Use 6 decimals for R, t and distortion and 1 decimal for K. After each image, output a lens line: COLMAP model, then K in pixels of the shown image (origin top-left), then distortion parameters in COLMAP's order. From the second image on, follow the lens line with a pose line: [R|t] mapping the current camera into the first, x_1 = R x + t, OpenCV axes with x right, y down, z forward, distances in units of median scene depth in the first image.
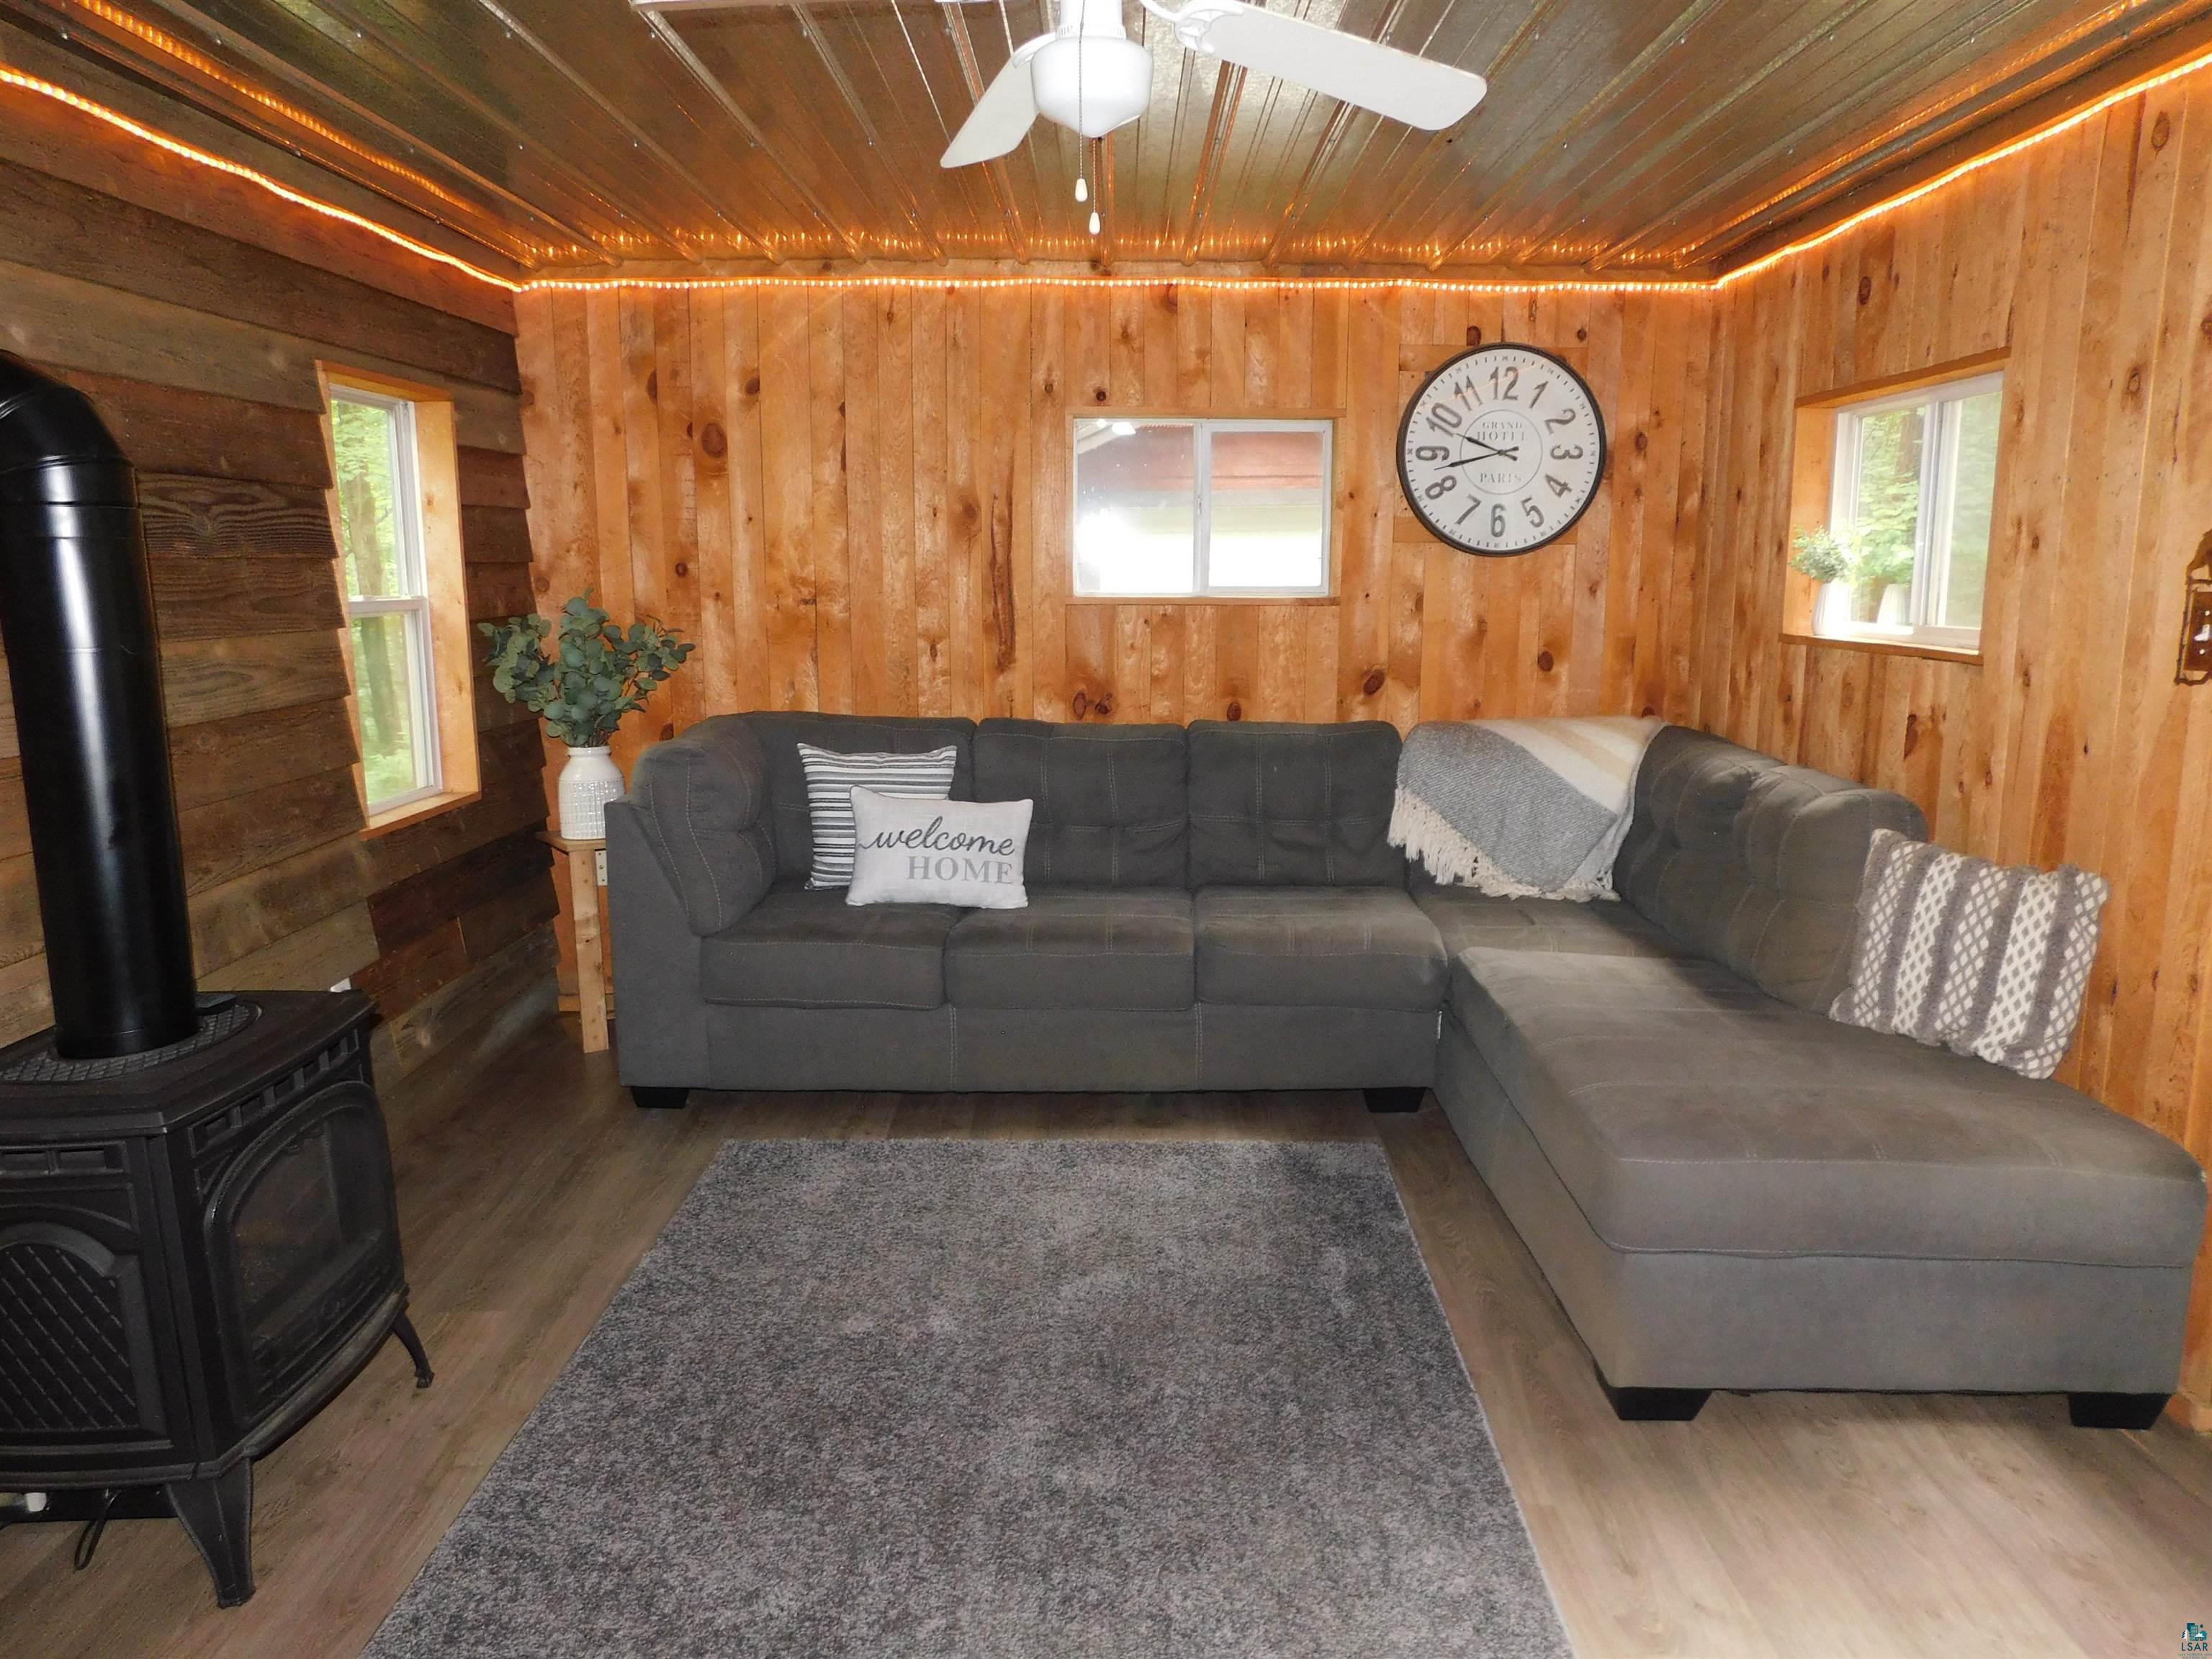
lens RADIAL K [[1460.1, 0, 1106.0], [0, 1460.1, 829.5], [0, 0, 1]] dist [-0.072604, 0.057055]
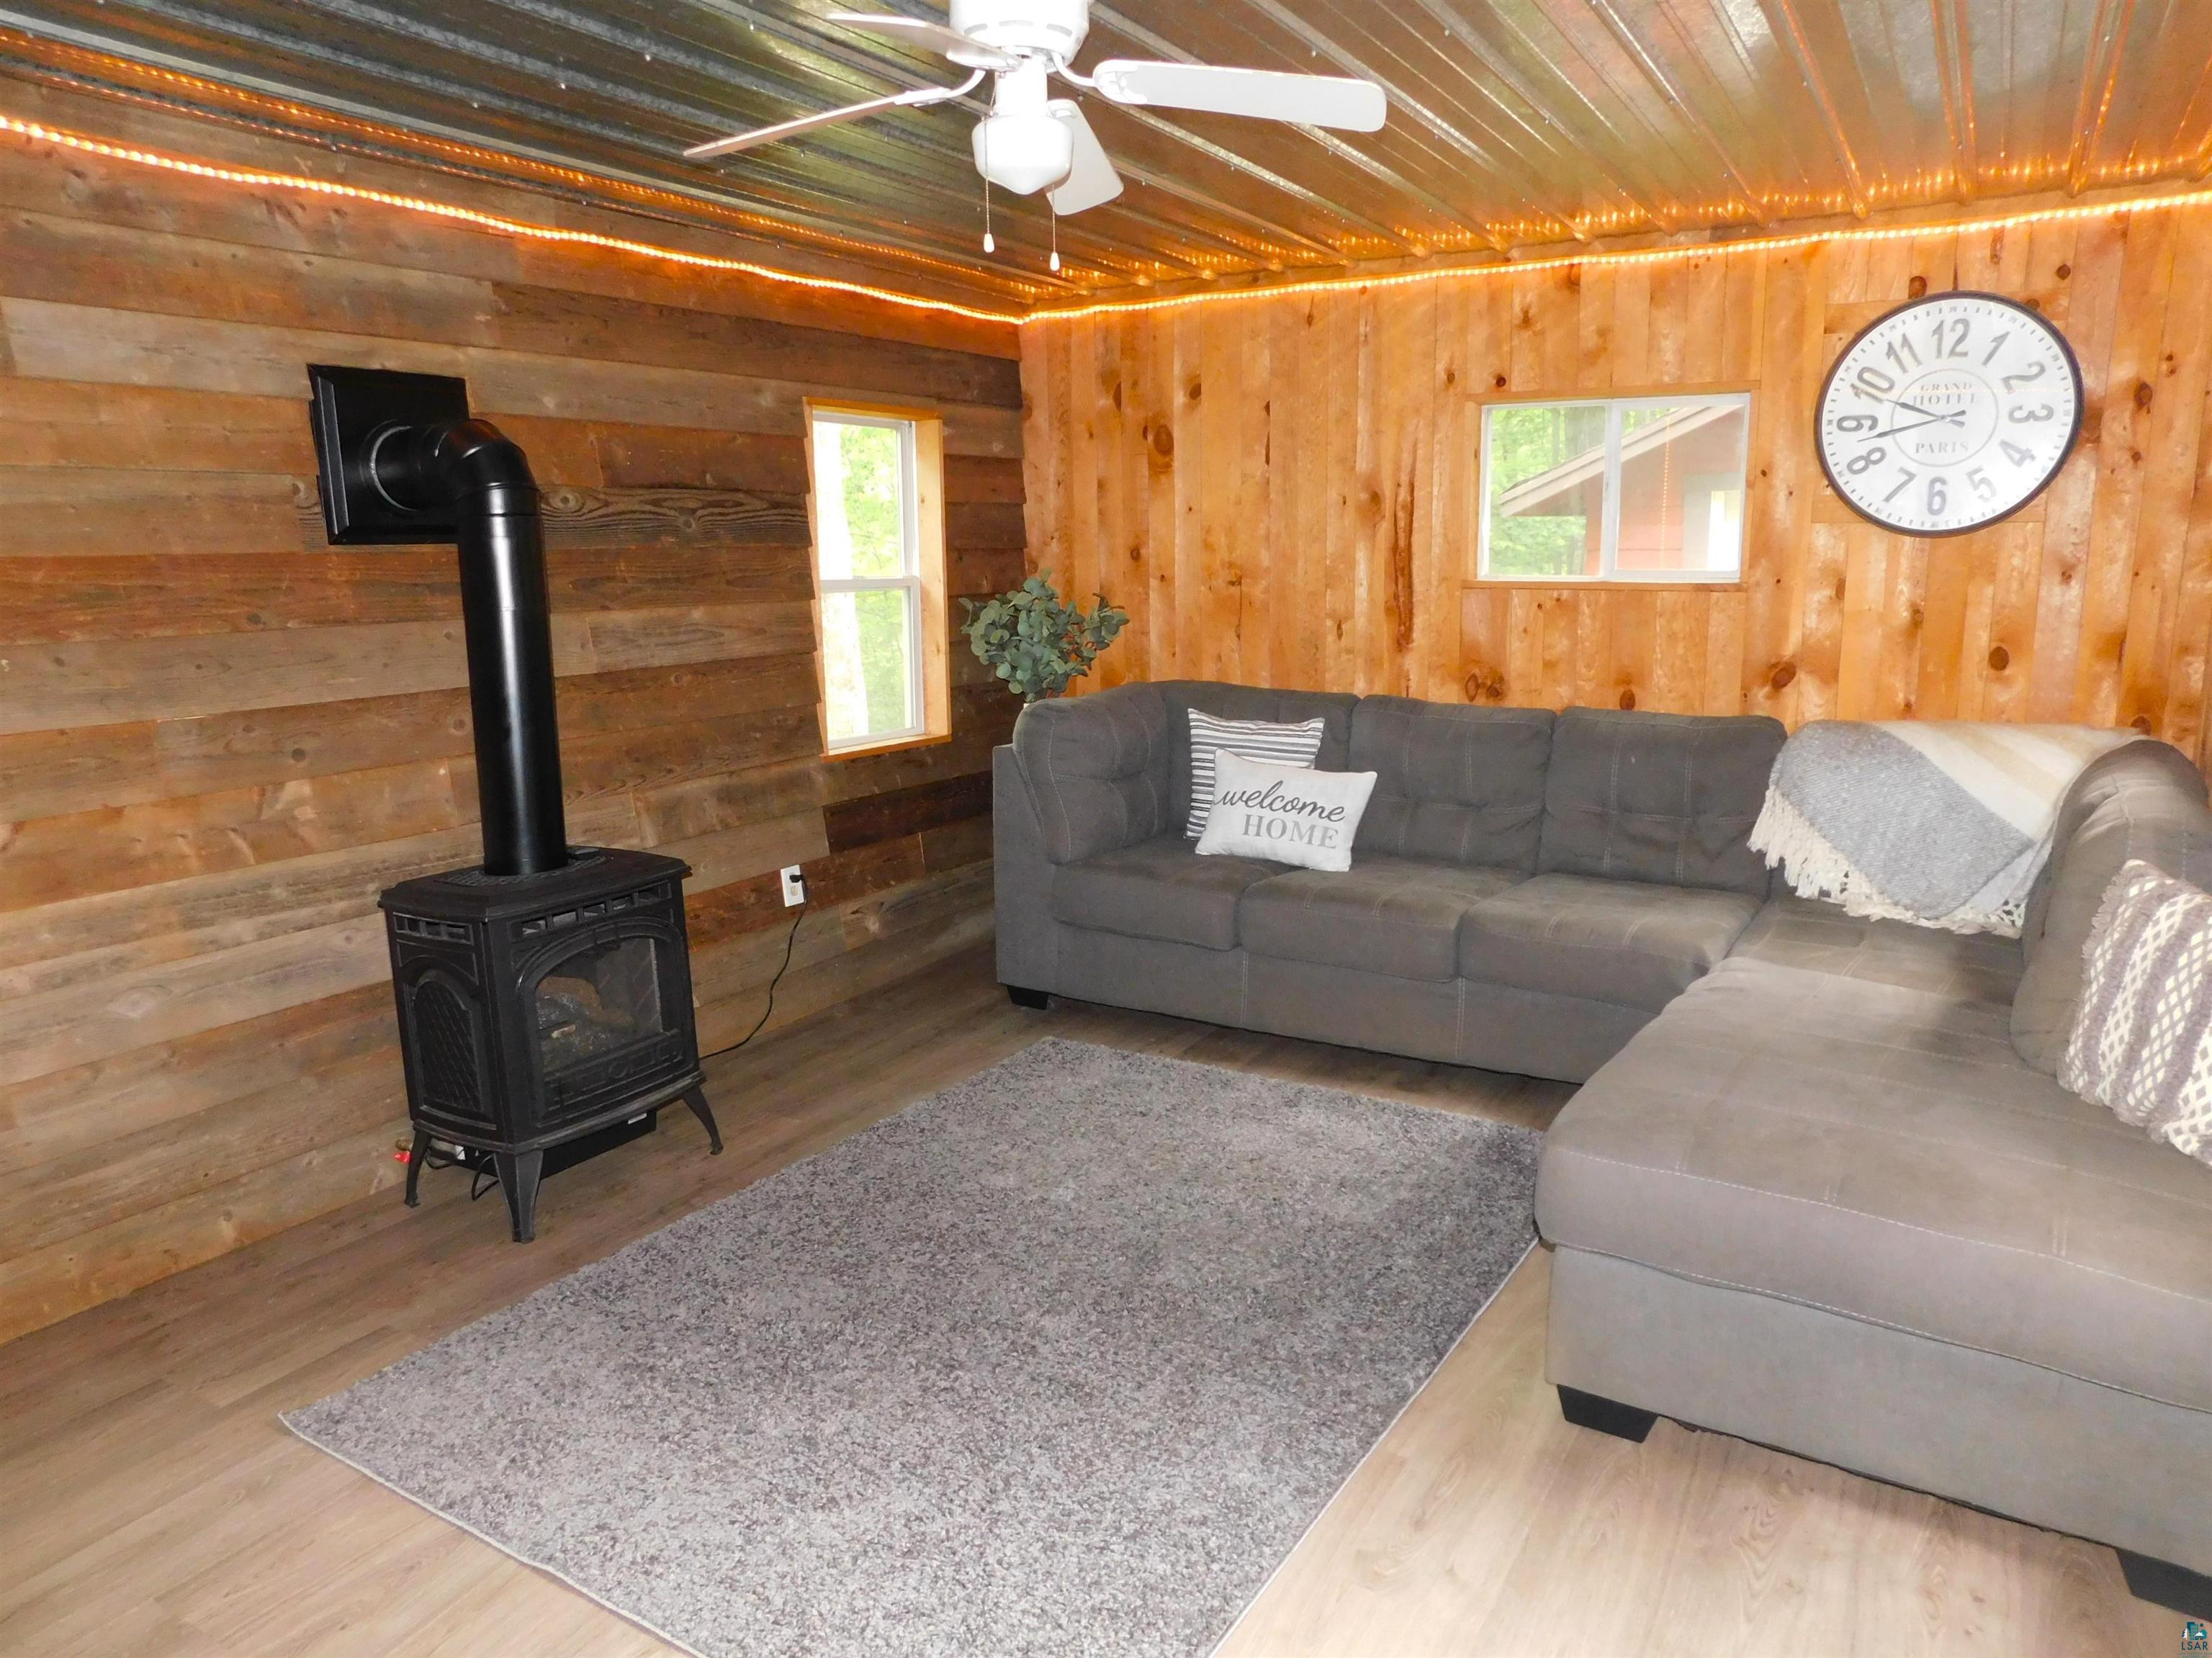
lens RADIAL K [[1469.0, 0, 1106.0], [0, 1469.0, 829.0], [0, 0, 1]] dist [-0.079365, 0.063531]
pose [[0.855850, 0.087415, -0.509784, 0.314916], [-0.083985, 0.996021, 0.029793, 0.004829], [0.510360, 0.017316, 0.859786, -0.005202]]
